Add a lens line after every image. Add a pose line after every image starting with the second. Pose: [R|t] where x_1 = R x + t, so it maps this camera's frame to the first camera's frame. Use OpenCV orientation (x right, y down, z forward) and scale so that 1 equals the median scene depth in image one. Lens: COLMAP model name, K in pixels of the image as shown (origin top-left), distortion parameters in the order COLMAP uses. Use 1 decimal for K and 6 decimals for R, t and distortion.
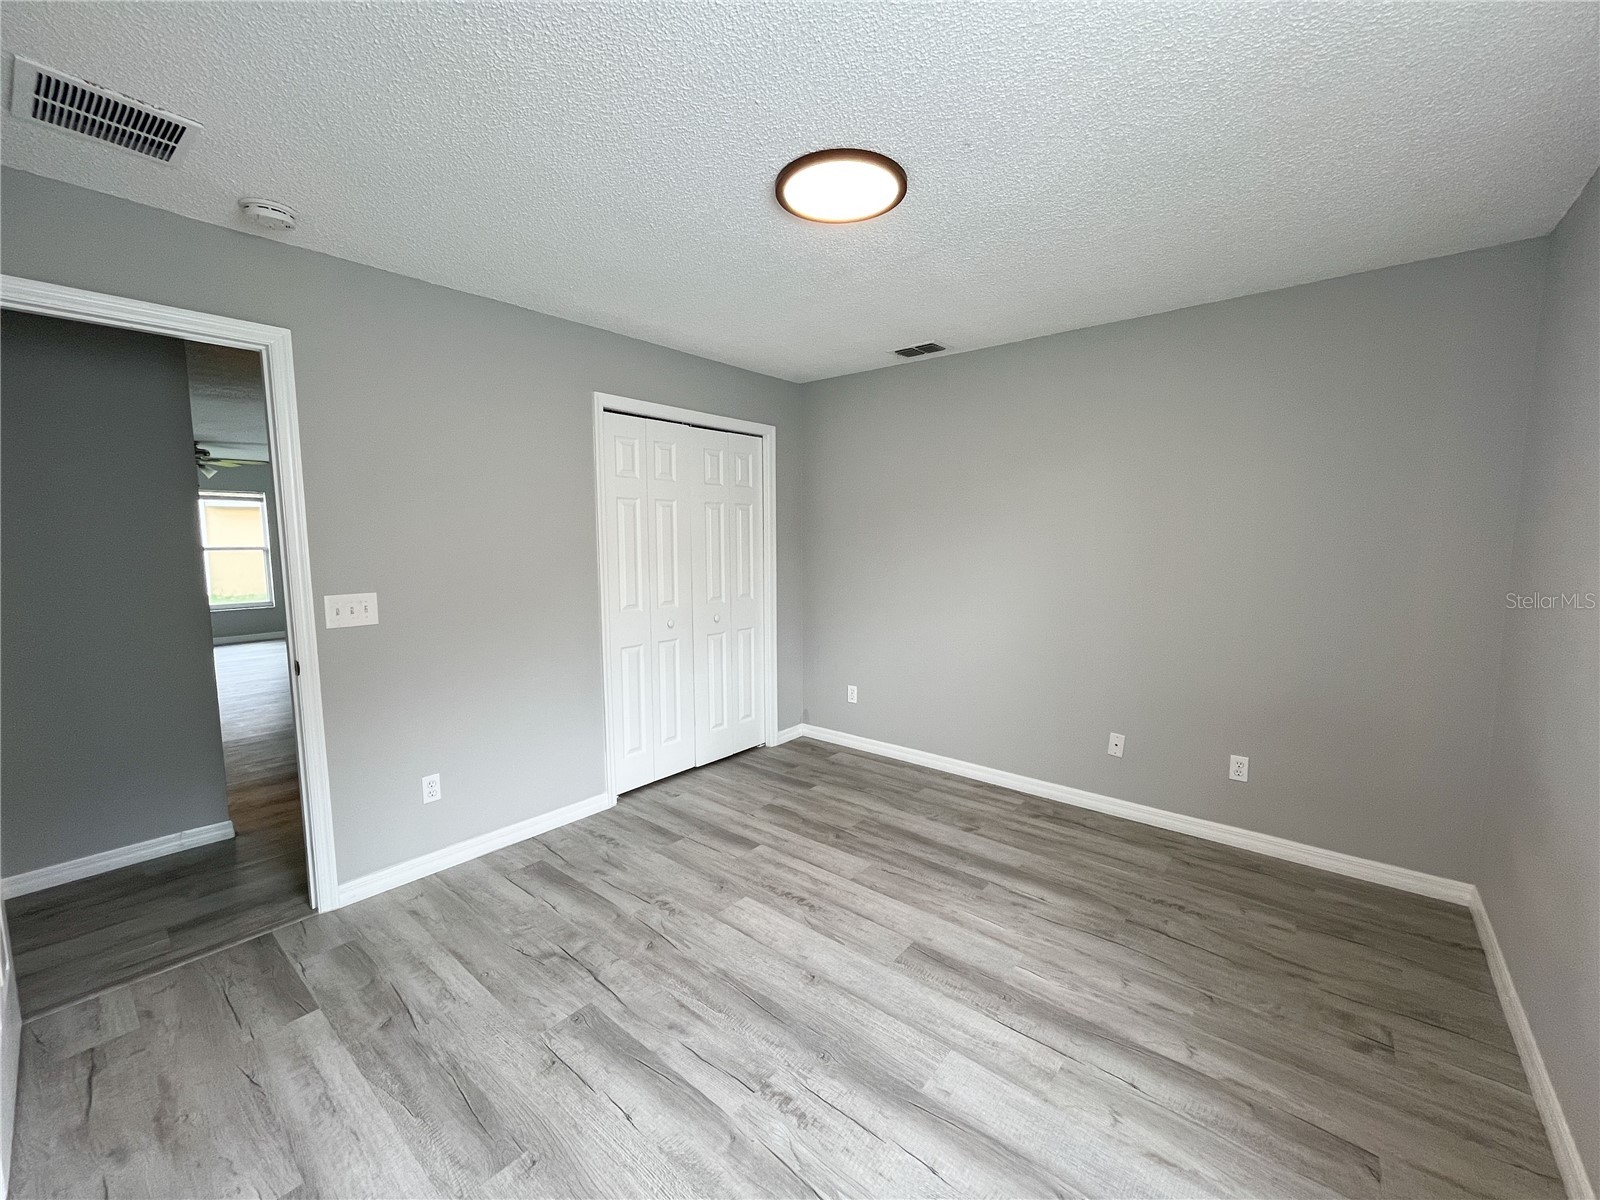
lens RADIAL K [[647.2, 0, 798.8], [0, 647.2, 602.2], [0, 0, 1]] dist [-0.001952, -0.000145]
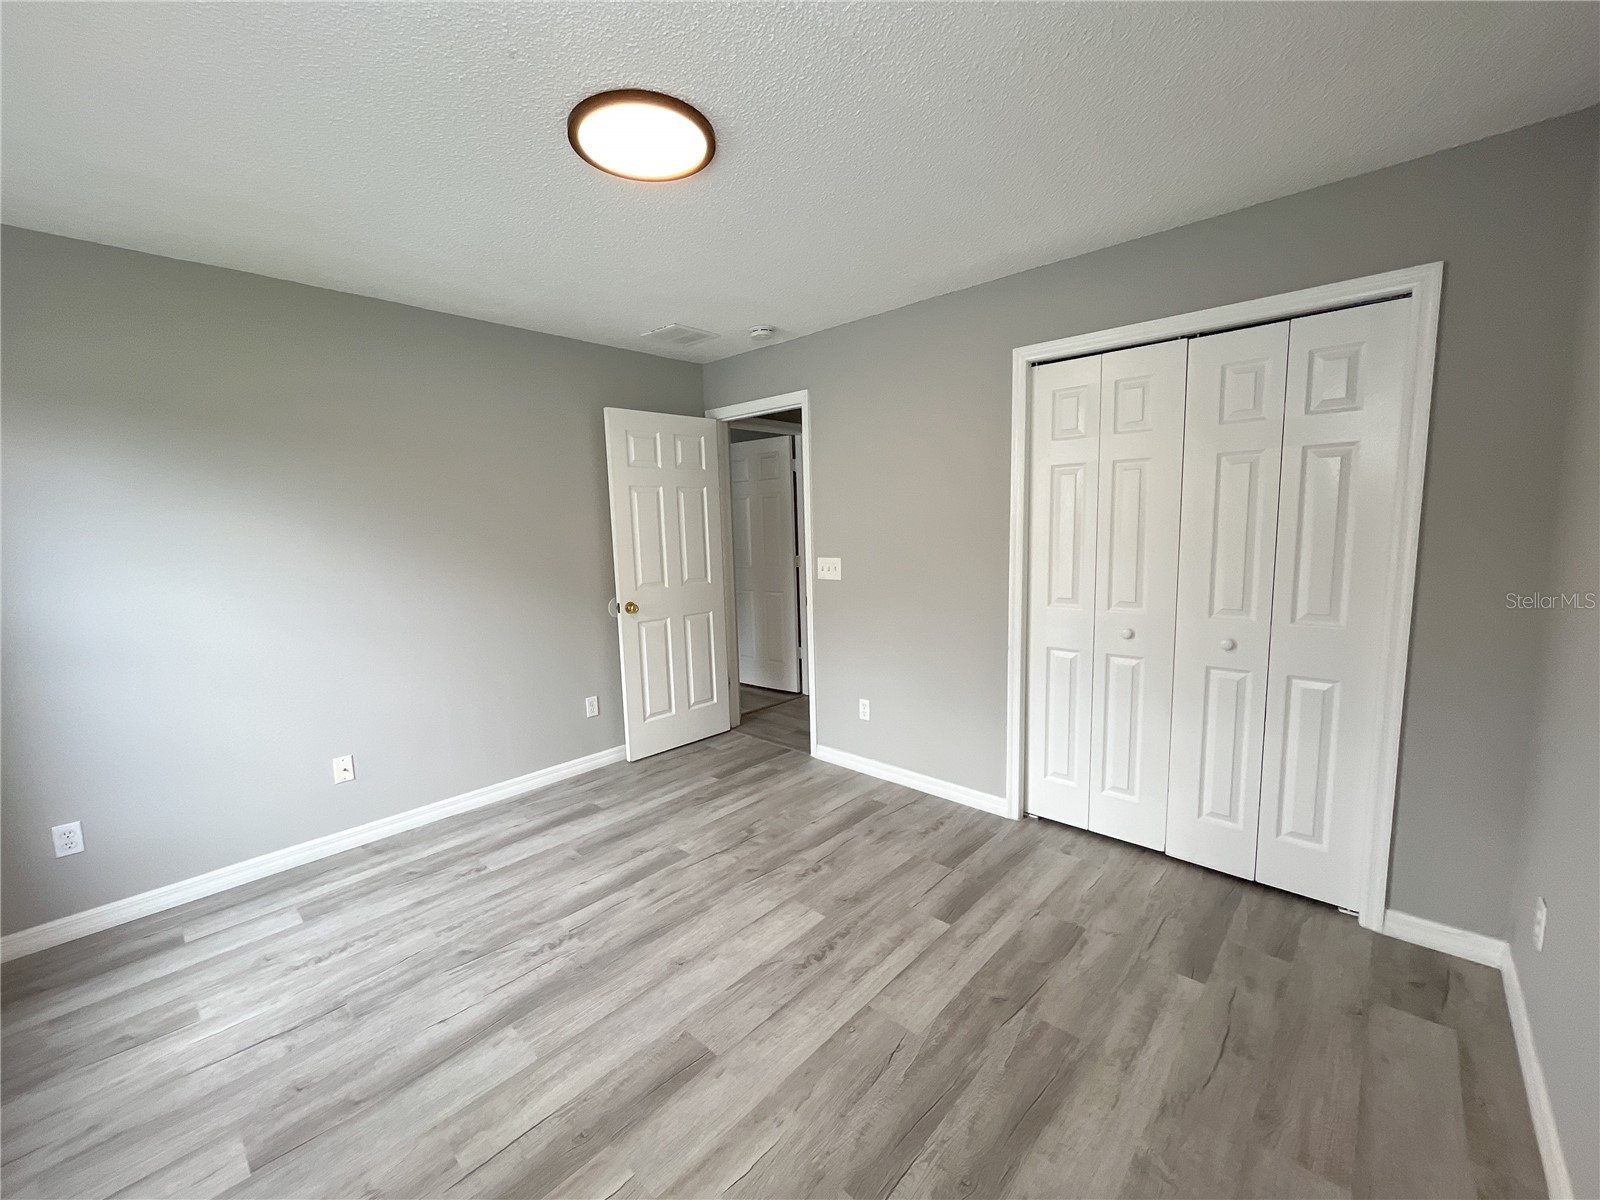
lens RADIAL K [[647.2, 0, 798.7], [0, 647.2, 600.5], [0, 0, 1]] dist [-0.001952, -0.000145]
pose [[-0.054460, 0.126016, -0.990532, 0.778633], [-0.078831, 0.988365, 0.130075, -0.100351], [0.995399, 0.085169, -0.043892, 0.984321]]
